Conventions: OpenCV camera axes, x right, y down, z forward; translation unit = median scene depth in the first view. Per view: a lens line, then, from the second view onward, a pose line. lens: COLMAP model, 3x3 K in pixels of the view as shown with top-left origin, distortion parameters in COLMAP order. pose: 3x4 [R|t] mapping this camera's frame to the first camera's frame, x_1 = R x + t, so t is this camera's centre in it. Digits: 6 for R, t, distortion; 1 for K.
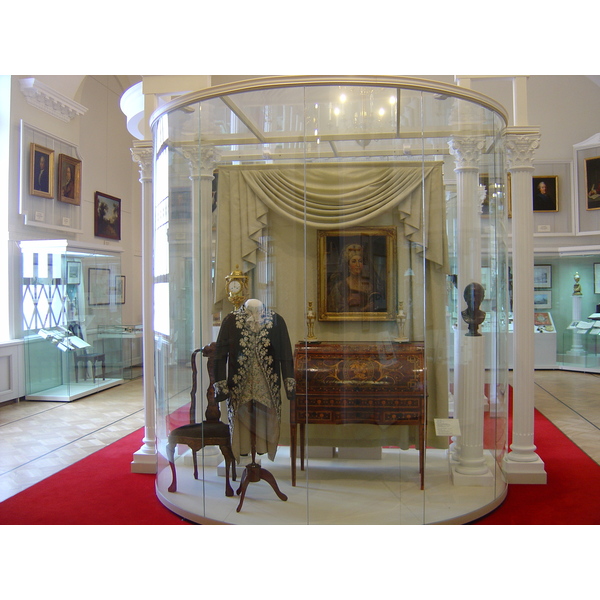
lens RADIAL K [[667.6, 0, 300.0], [0, 667.6, 300.0], [0, 0, 1]] dist [-0.142041, 0.011380]
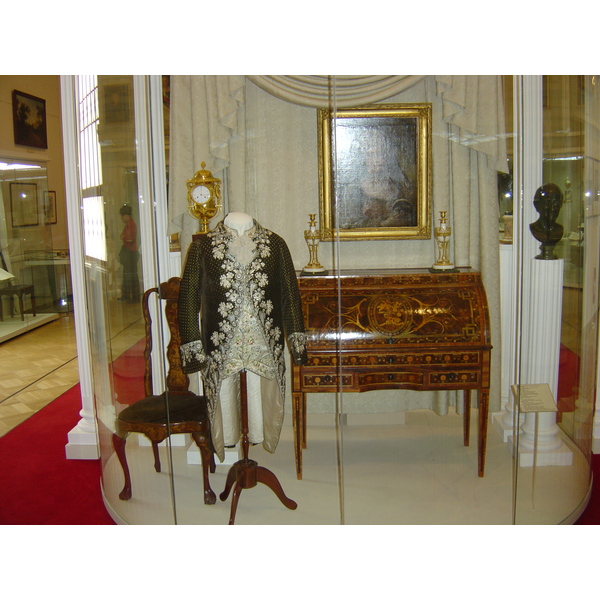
lens RADIAL K [[667.6, 0, 300.0], [0, 667.6, 300.0], [0, 0, 1]] dist [-0.142041, 0.011380]
pose [[0.996152, -0.033036, 0.081177, -0.059217], [0.022220, 0.991172, 0.130705, 0.000374], [-0.084778, -0.128398, 0.988092, 0.324665]]
